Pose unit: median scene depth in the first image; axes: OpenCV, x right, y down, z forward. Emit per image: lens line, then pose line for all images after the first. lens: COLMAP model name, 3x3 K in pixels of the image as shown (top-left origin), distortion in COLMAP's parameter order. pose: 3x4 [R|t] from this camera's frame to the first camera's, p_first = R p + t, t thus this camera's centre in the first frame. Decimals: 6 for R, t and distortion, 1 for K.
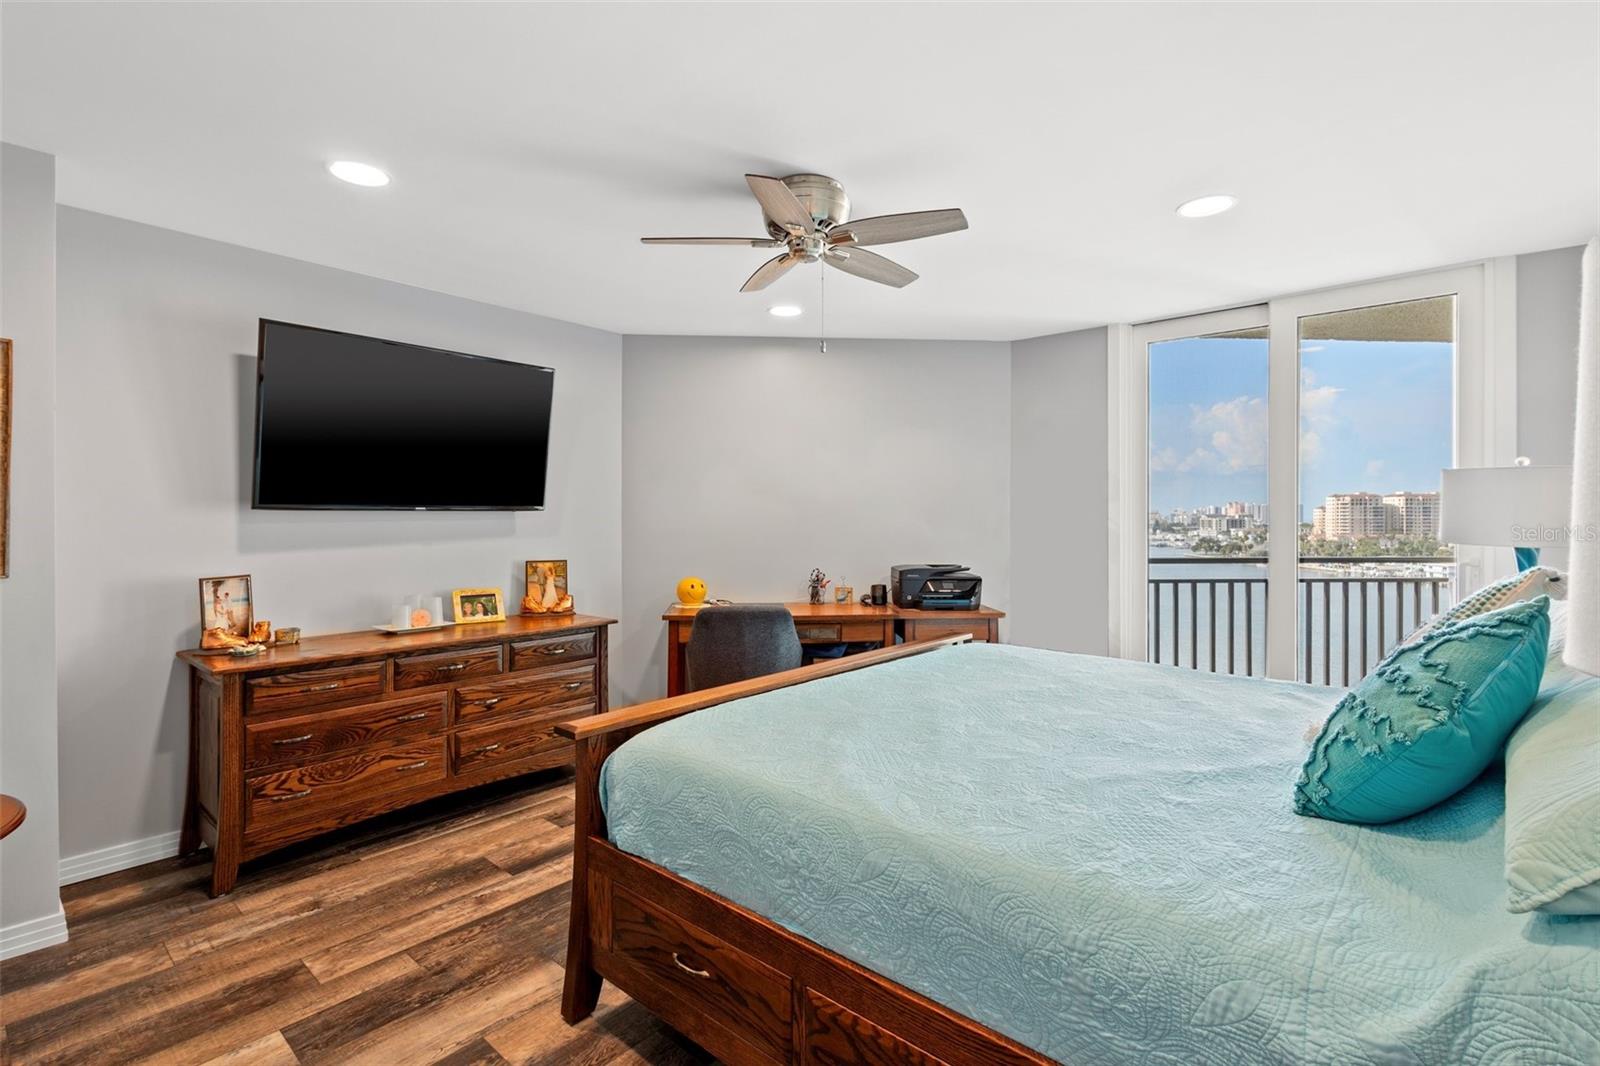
lens RADIAL K [[737.5, 0, 798.5], [0, 737.5, 520.0], [0, 0, 1]] dist [0.014221, -0.004797]
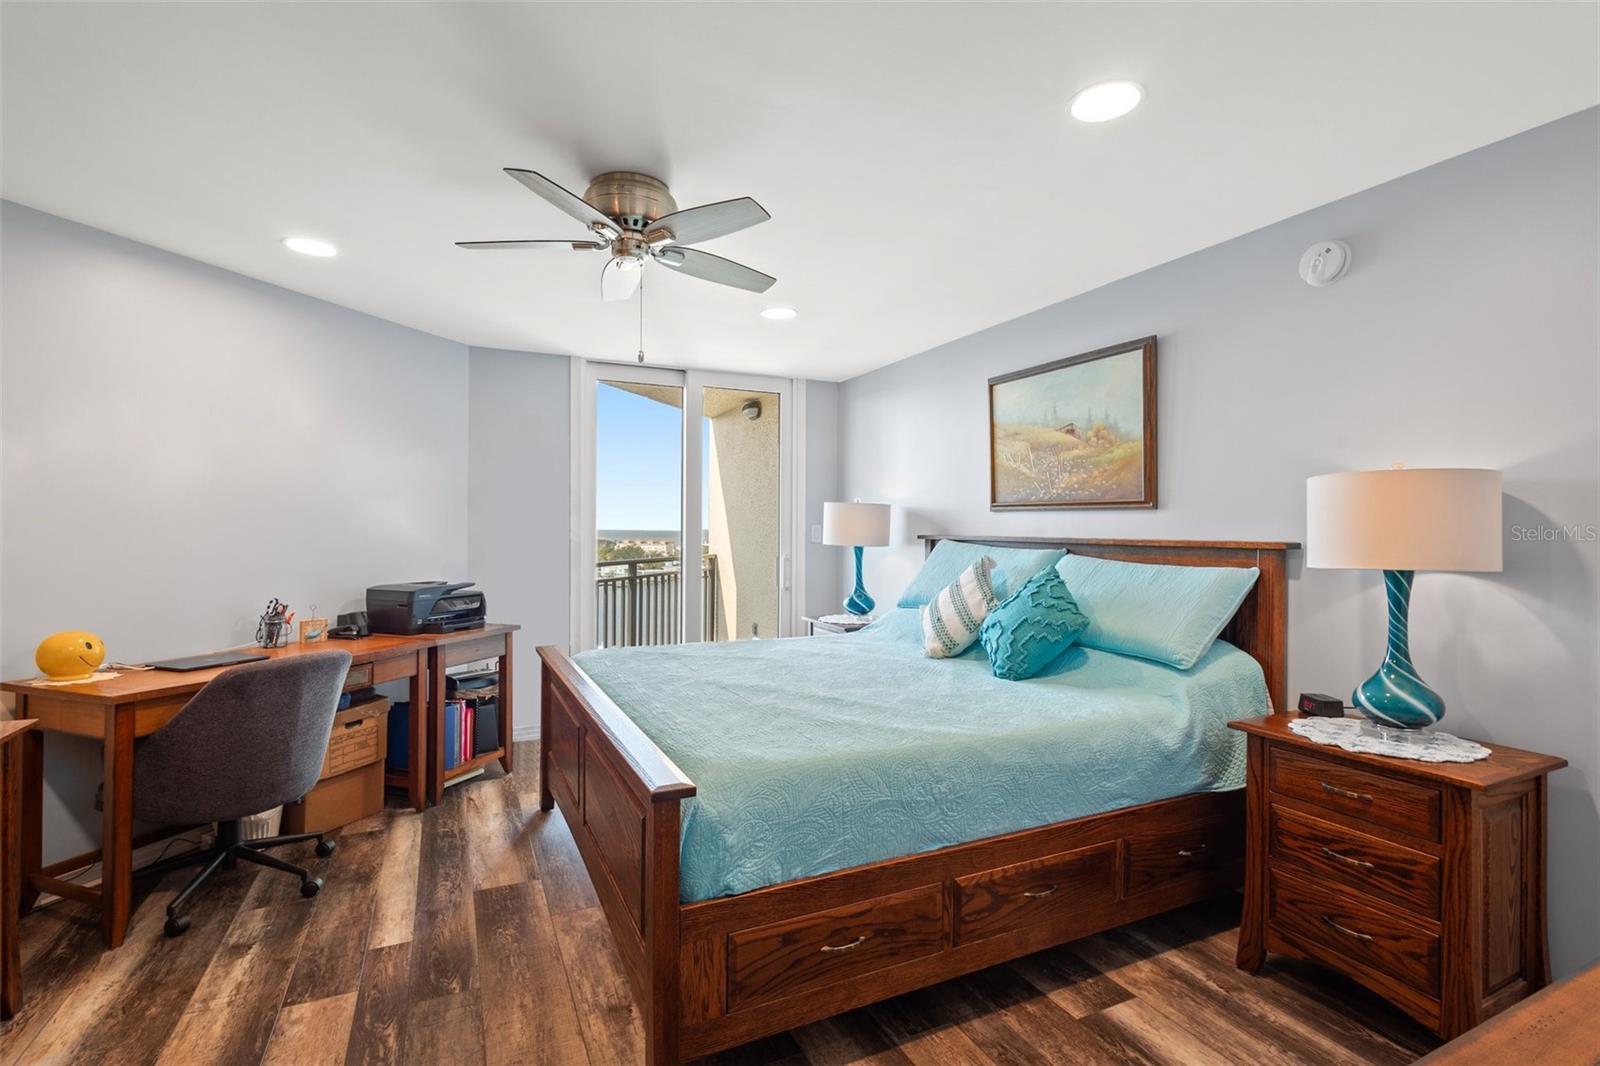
lens RADIAL K [[737.5, 0, 790.5], [0, 737.5, 530.7], [0, 0, 1]] dist [0.014221, -0.004797]
pose [[0.402663, -0.000801, 0.915348, -1.030593], [-0.001657, 0.999997, 0.001604, -0.007994], [-0.915347, -0.002163, 0.402661, 0.556844]]
